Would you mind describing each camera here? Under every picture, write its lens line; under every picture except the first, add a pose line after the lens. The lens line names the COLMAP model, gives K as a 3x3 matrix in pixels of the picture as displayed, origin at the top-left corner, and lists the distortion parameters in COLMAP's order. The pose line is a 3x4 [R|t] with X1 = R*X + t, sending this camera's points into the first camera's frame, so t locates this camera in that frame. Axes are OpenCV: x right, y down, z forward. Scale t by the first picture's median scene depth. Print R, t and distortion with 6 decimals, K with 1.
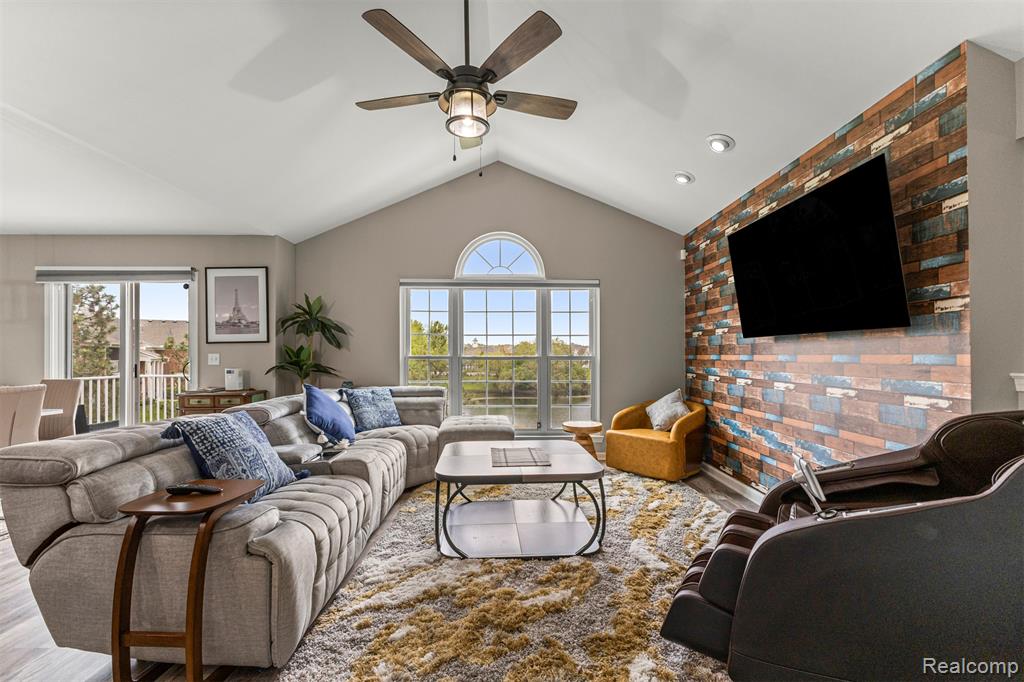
lens RADIAL K [[442.3, 0, 527.1], [0, 442.3, 354.7], [0, 0, 1]] dist [0.007770, -0.001609]
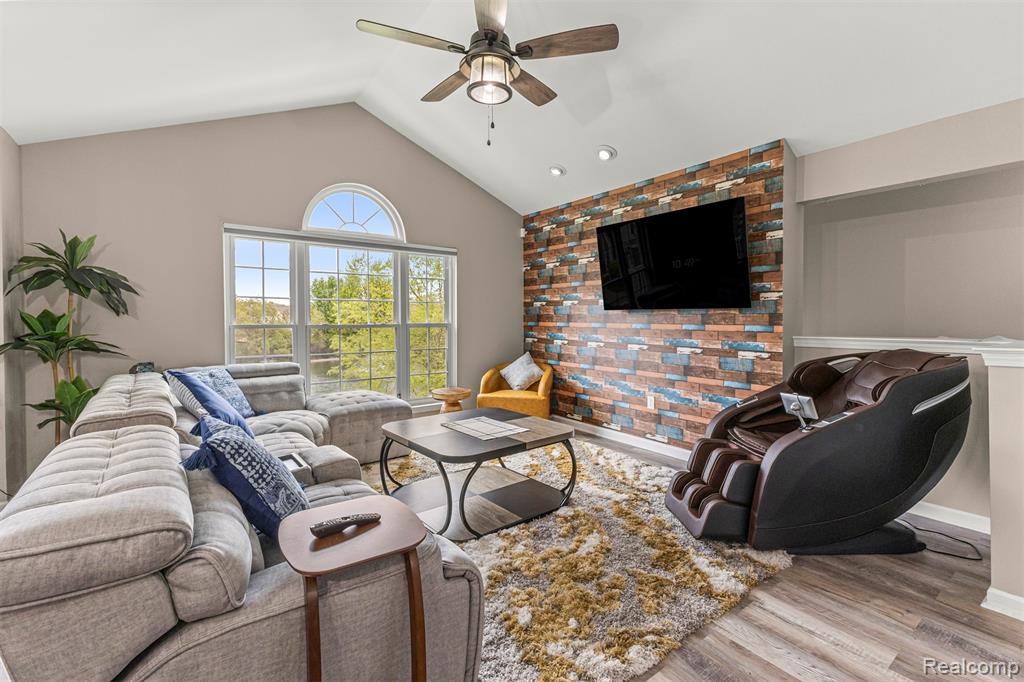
lens RADIAL K [[442.3, 0, 528.3], [0, 442.3, 325.9], [0, 0, 1]] dist [0.007770, -0.001609]
pose [[0.811428, -0.010002, 0.584367, -0.417470], [-0.002954, 0.999771, 0.021214, -0.018199], [-0.584445, -0.018939, 0.811212, 0.104151]]
